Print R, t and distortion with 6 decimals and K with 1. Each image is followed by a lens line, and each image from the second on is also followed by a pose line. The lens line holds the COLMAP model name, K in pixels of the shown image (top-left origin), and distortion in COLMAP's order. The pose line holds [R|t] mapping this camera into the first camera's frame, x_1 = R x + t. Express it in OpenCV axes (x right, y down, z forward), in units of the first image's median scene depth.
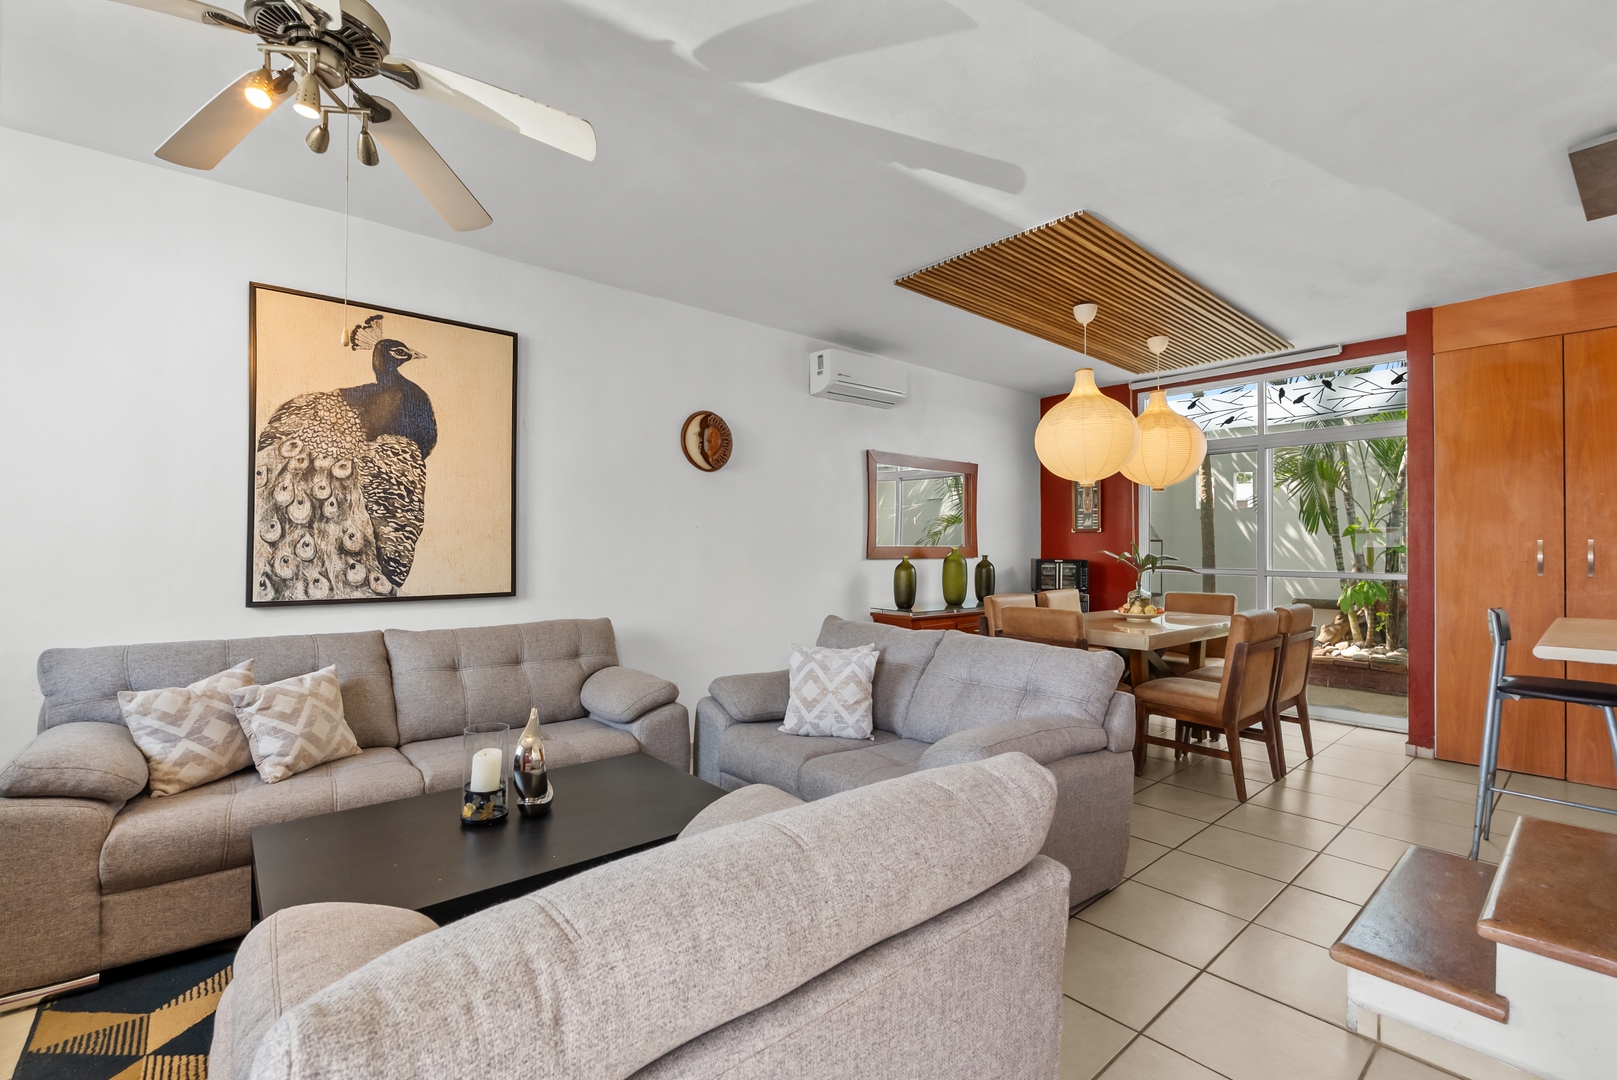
lens RADIAL K [[714.2, 0, 806.6], [0, 714.2, 535.7], [0, 0, 1]] dist [-0.008463, 0.000478]
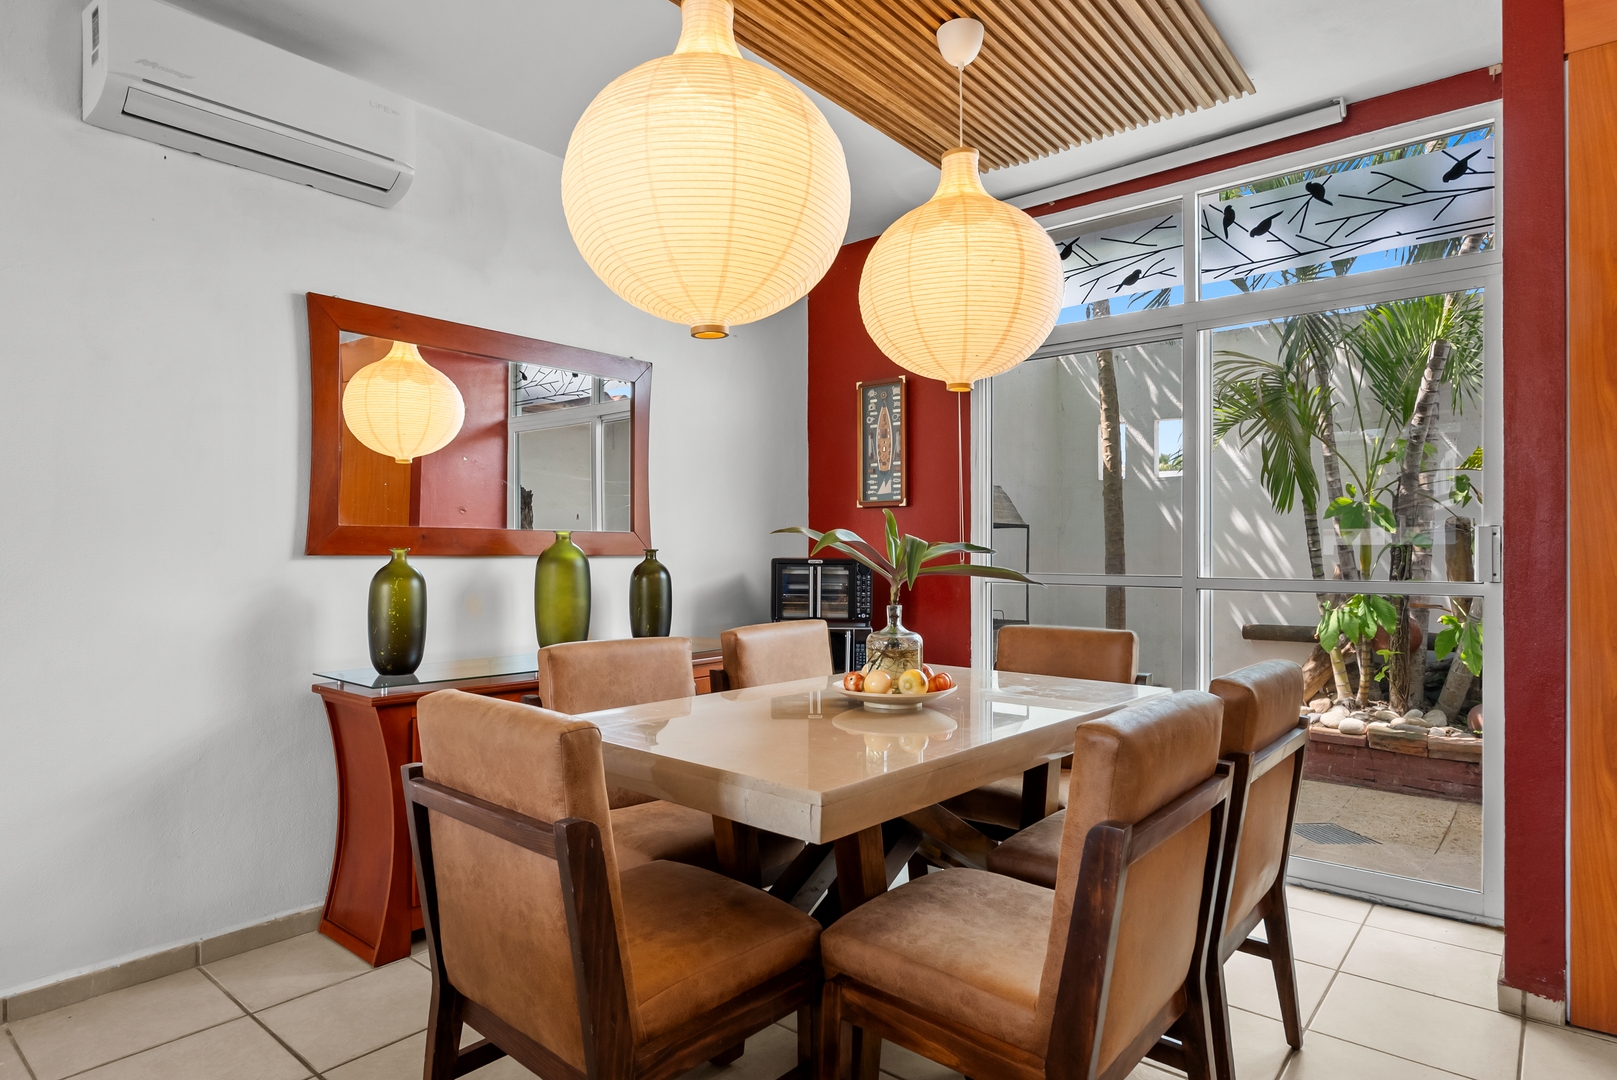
lens RADIAL K [[897.5, 0, 803.3], [0, 897.5, 546.4], [0, 0, 1]] dist [-0.006948, -0.000067]
pose [[0.988796, -0.001207, 0.149267, 0.295153], [0.000227, 0.999978, 0.006586, 0.024028], [-0.149272, -0.006478, 0.988775, 0.446899]]
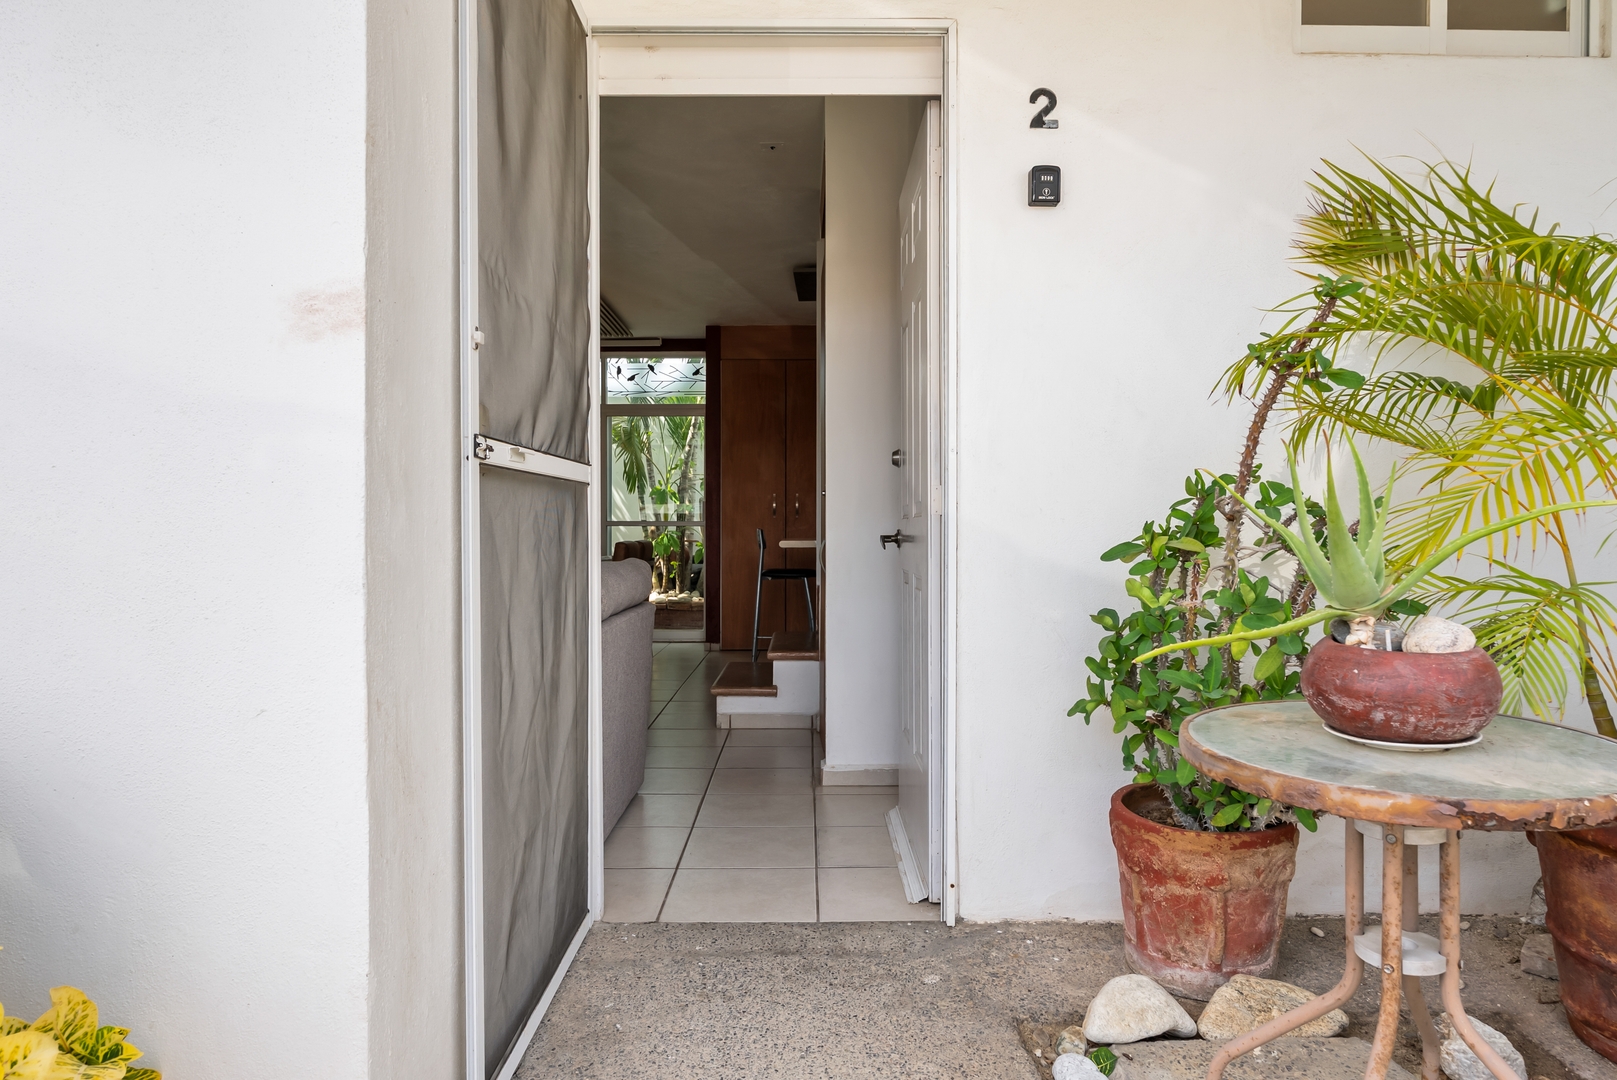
lens RADIAL K [[1012.7, 0, 807.0], [0, 1012.7, 540.5], [0, 0, 1]] dist [-0.000517, -0.000012]
pose [[0.655905, -0.012940, 0.754733, -0.408908], [-0.008223, 0.999671, 0.024286, 0.038957], [-0.754799, -0.022135, 0.655583, -0.349788]]
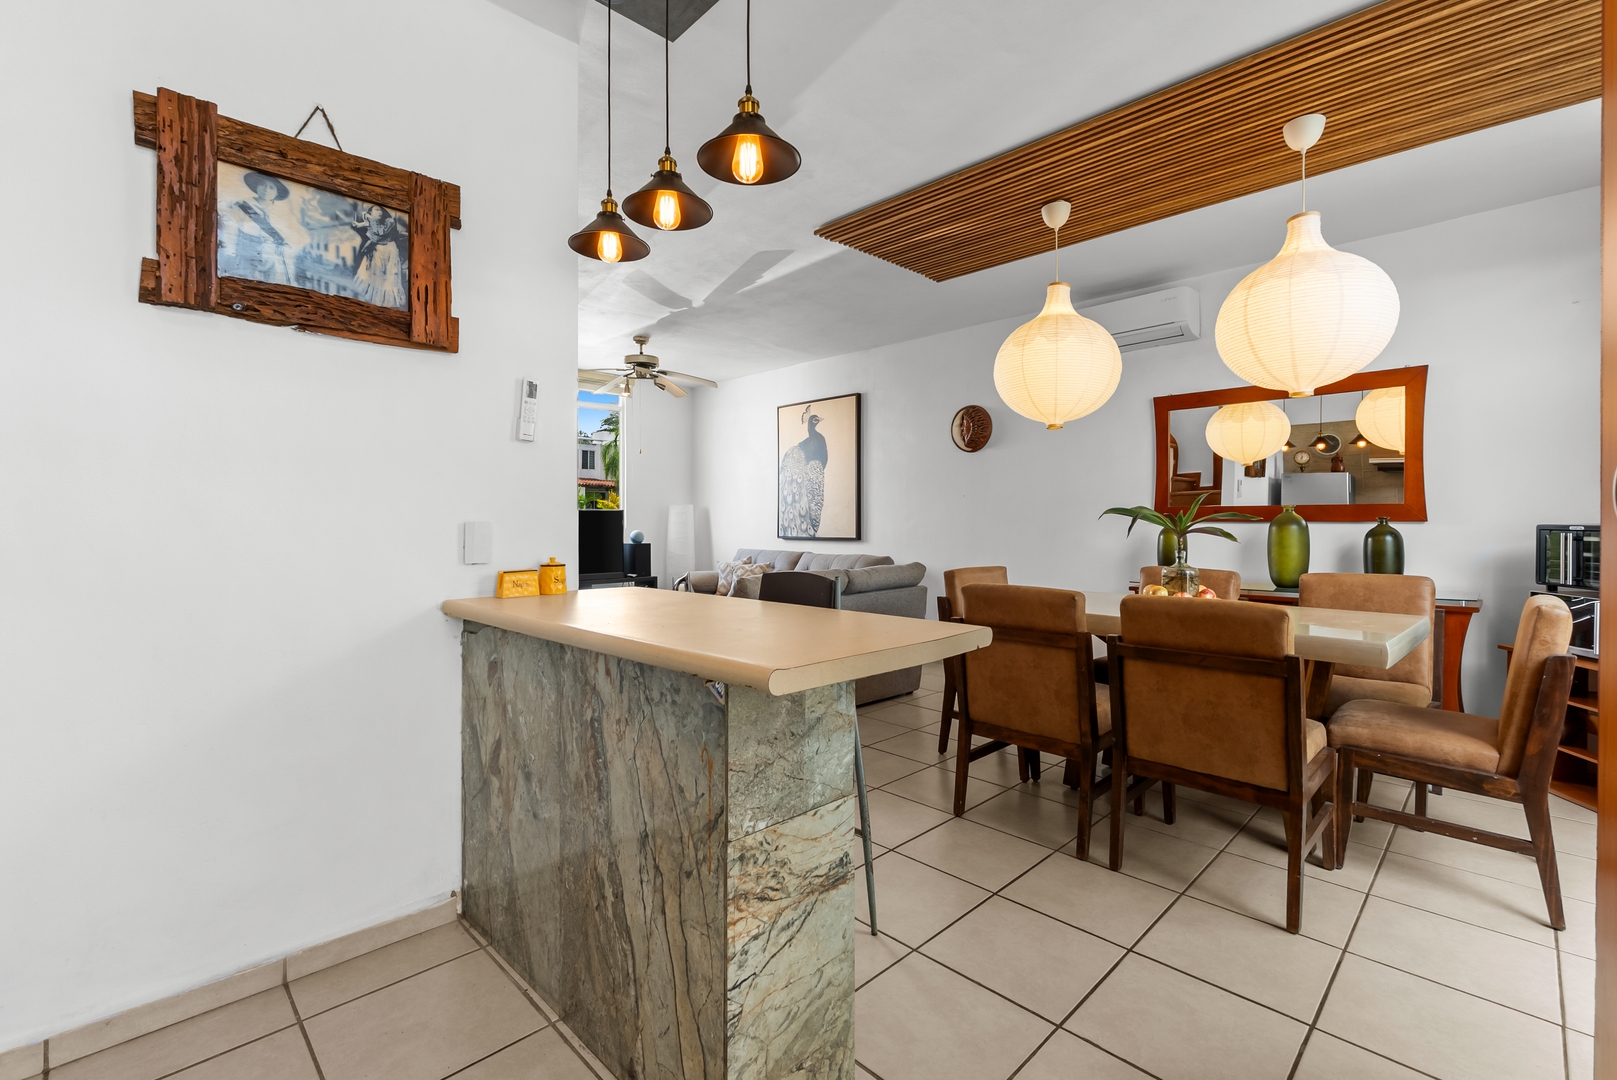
lens RADIAL K [[714.2, 0, 809.9], [0, 714.2, 527.7], [0, 0, 1]] dist [-0.008463, 0.000478]
pose [[0.063365, 0.007463, -0.997962, 0.765814], [0.024731, 0.999653, 0.009046, 0.019291], [0.997684, -0.025253, 0.063159, 0.426982]]
